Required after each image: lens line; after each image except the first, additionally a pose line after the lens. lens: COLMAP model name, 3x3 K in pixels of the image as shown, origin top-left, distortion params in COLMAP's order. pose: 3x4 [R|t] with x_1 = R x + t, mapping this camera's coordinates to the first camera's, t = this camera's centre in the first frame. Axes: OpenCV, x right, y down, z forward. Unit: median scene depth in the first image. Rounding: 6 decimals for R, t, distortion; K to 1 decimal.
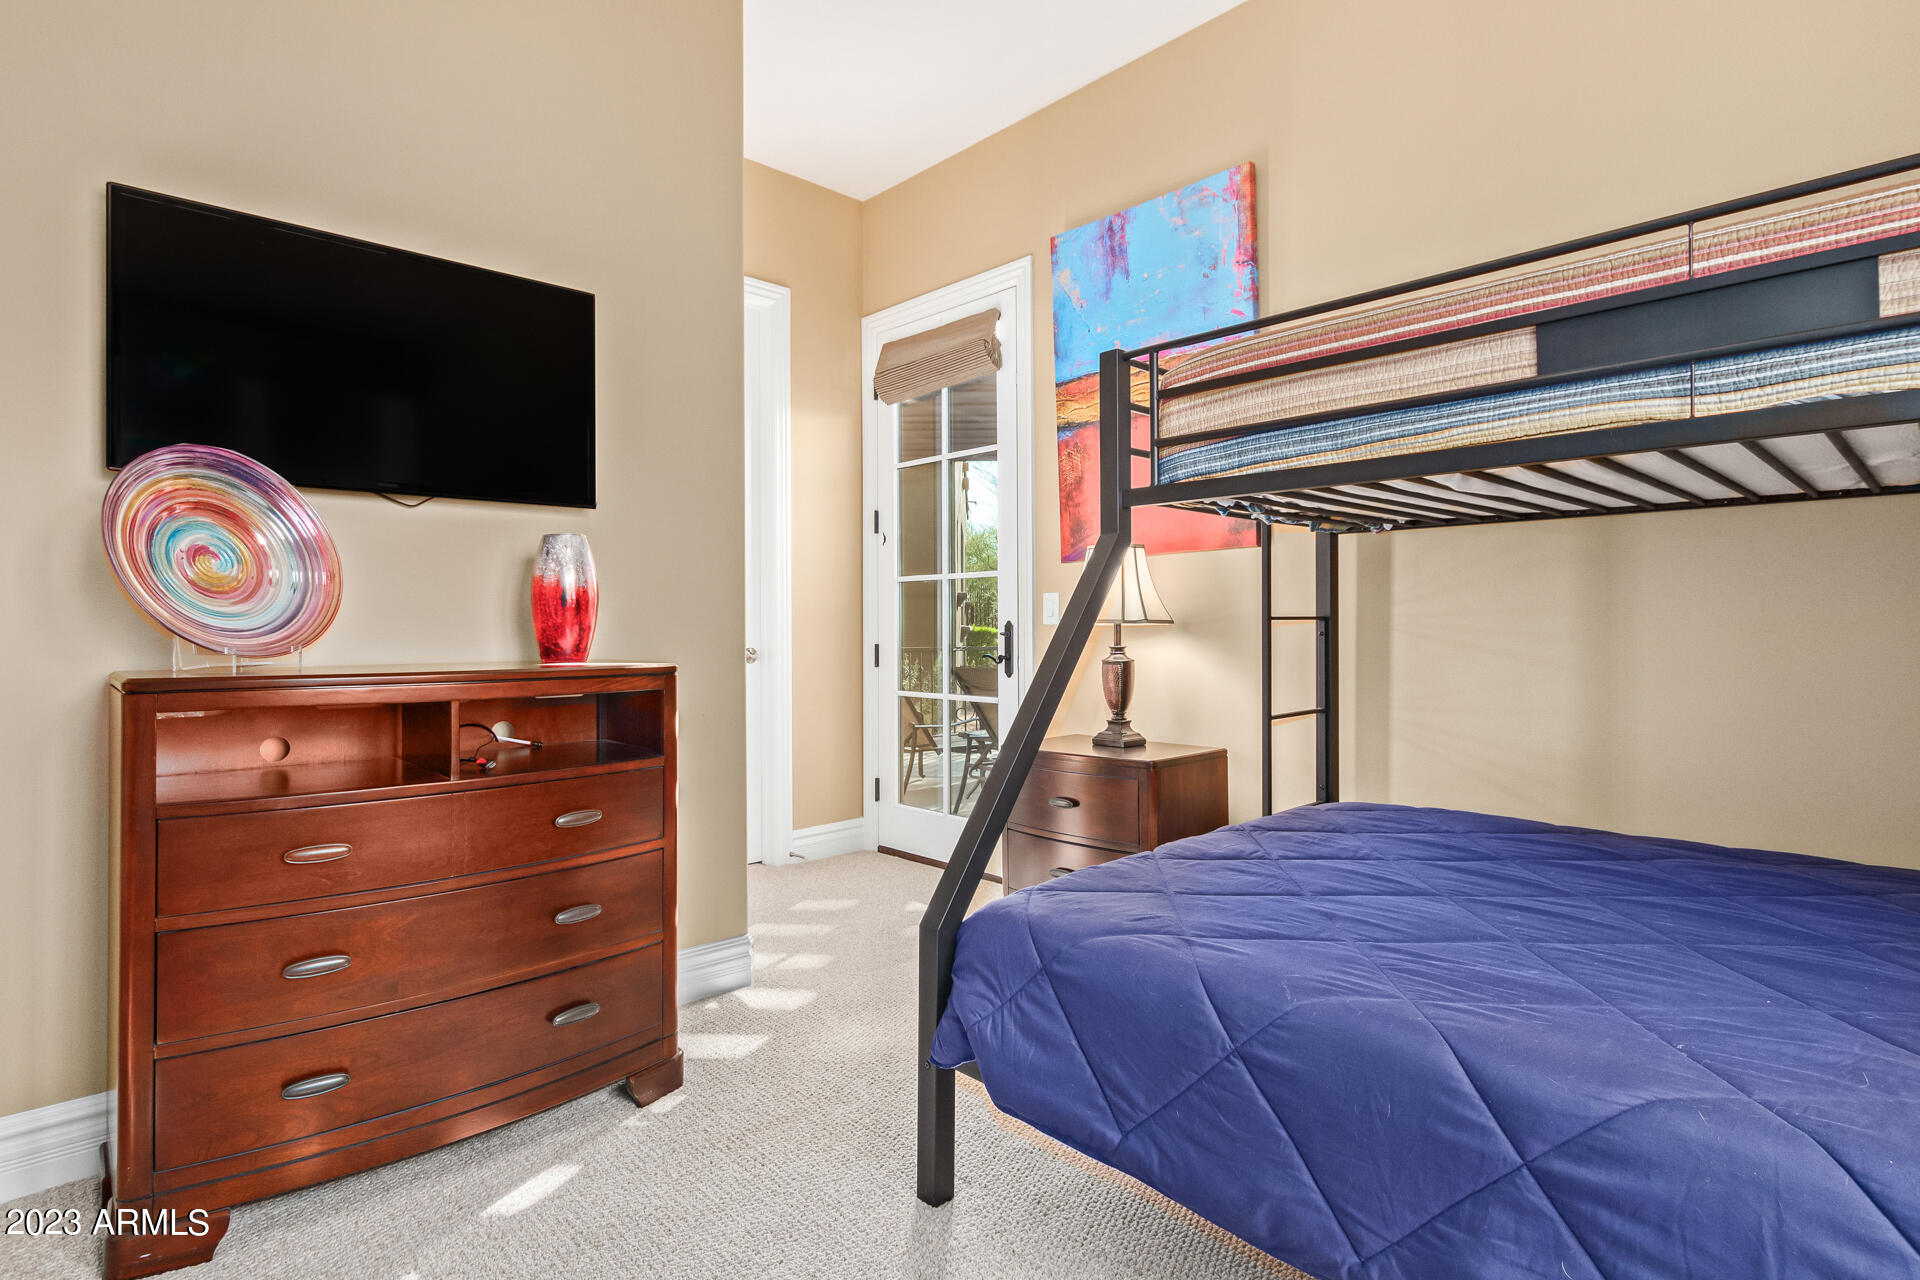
lens RADIAL K [[973.1, 0, 960.0], [0, 973.1, 640.0], [0, 0, 1]] dist [-0.001151, -0.000196]
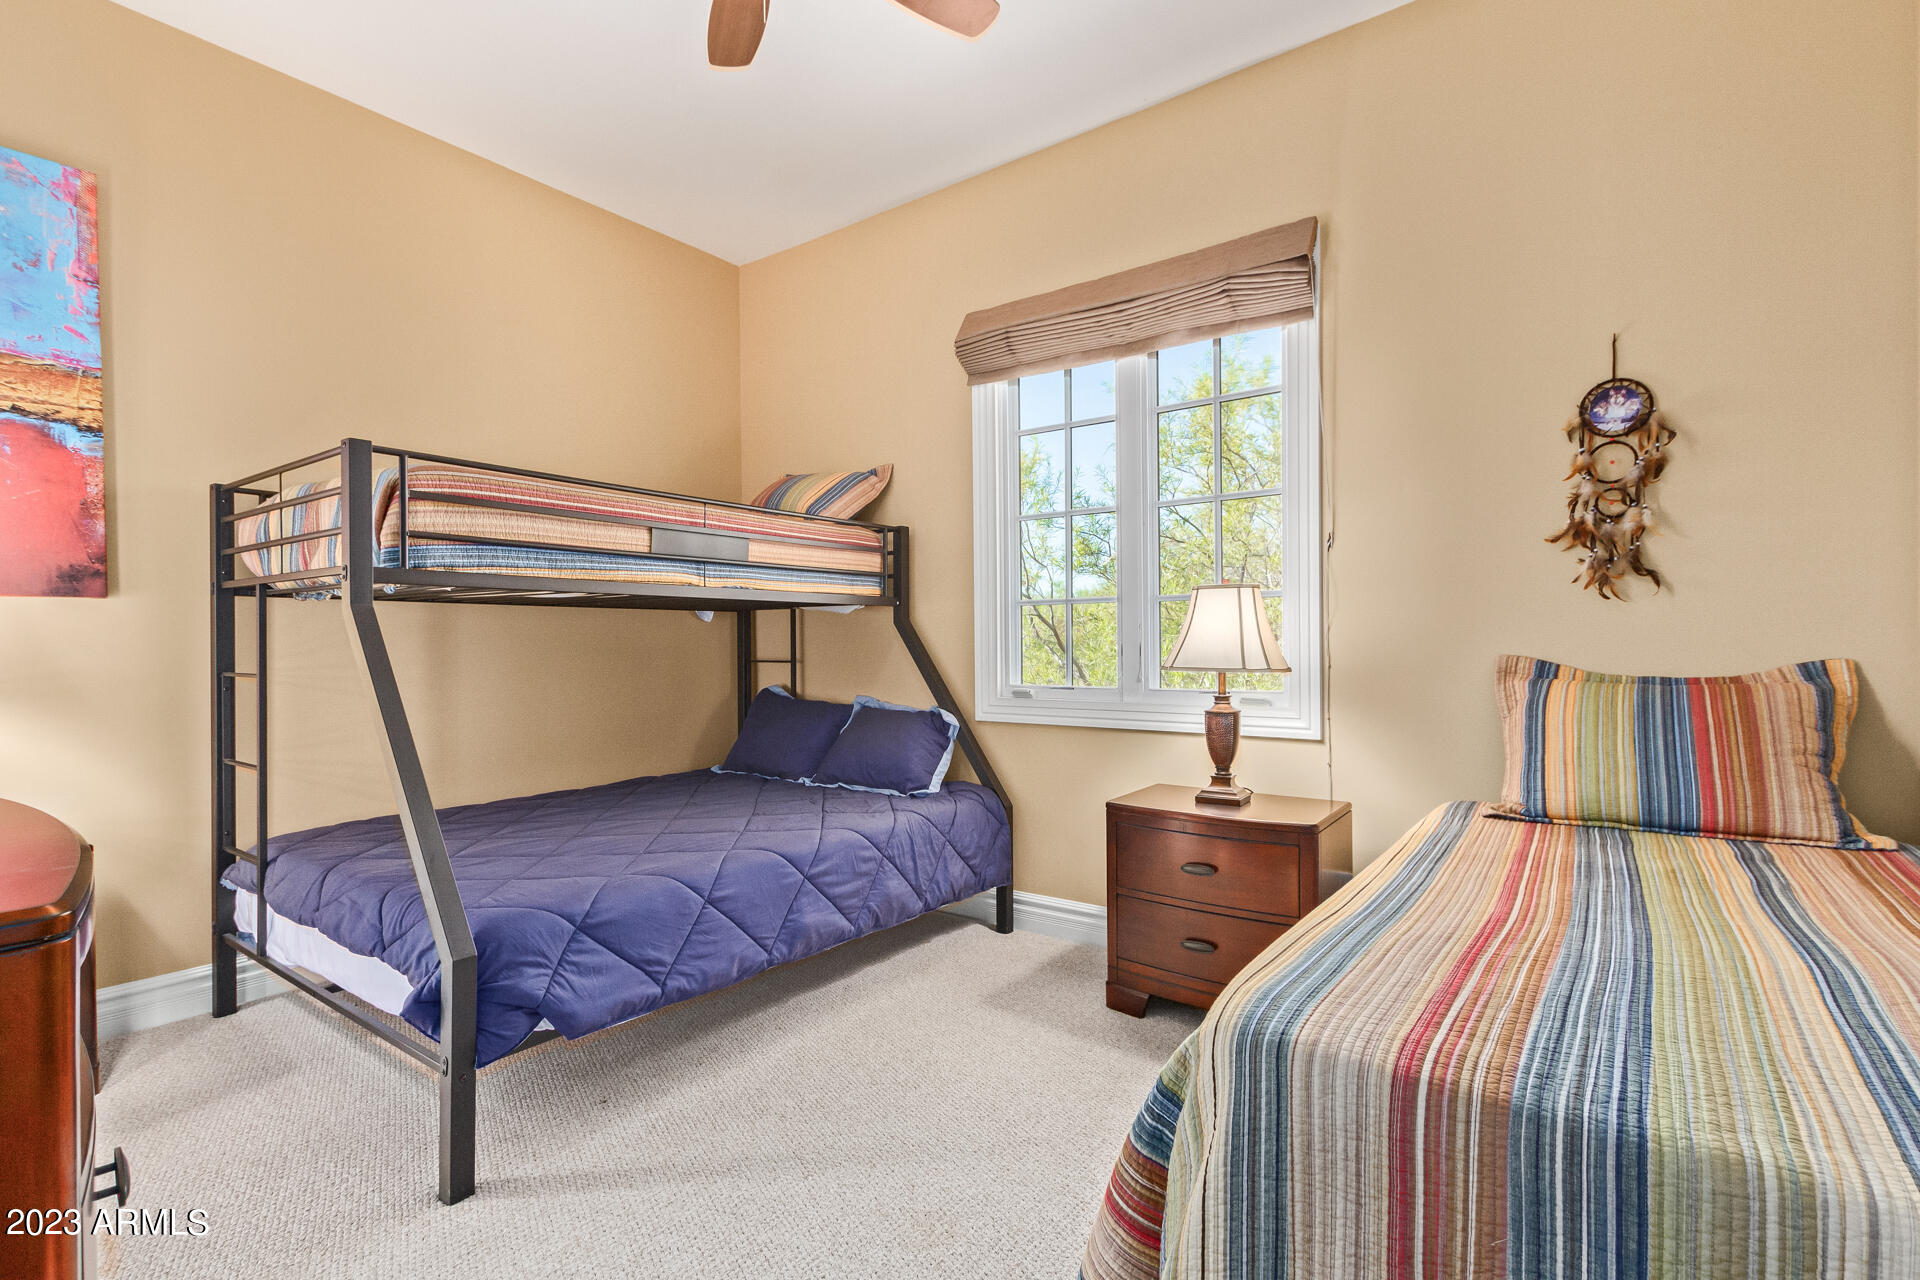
lens RADIAL K [[884.3, 0, 957.6], [0, 884.3, 656.7], [0, 0, 1]] dist [0.007706, -0.000349]
pose [[-0.178773, -0.014253, 0.983787, -1.133734], [0.016367, 0.999714, 0.017458, -0.065367], [-0.983754, 0.019223, -0.178489, 0.598353]]
